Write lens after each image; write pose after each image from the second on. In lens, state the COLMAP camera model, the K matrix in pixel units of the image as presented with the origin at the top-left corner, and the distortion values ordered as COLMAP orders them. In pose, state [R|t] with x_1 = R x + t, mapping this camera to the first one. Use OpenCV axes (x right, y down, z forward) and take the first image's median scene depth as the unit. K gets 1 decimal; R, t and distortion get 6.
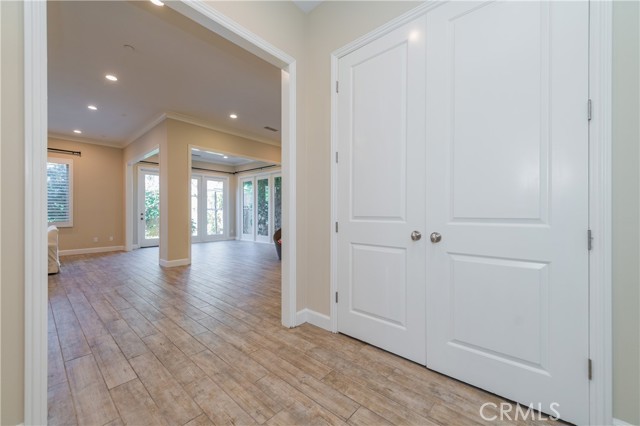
lens RADIAL K [[251.0, 0, 321.2], [0, 251.0, 213.5], [0, 0, 1]] dist [0.003228, -0.000804]
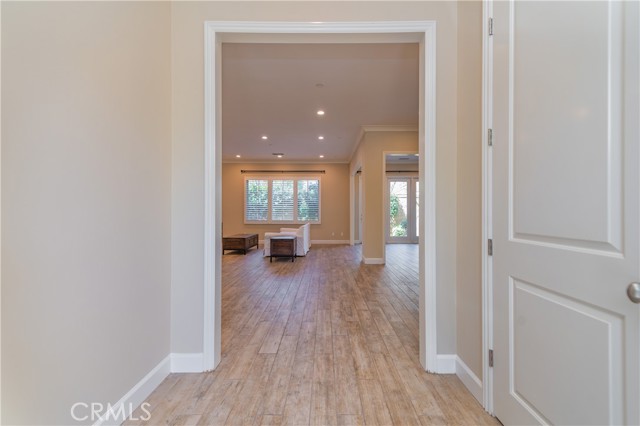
lens RADIAL K [[251.0, 0, 321.0], [0, 251.0, 211.8], [0, 0, 1]] dist [0.003228, -0.000804]
pose [[0.650483, -0.002677, -0.759516, 0.271159], [-0.001372, 0.999988, -0.004699, -0.032040], [0.759520, 0.004099, 0.650471, 0.269046]]
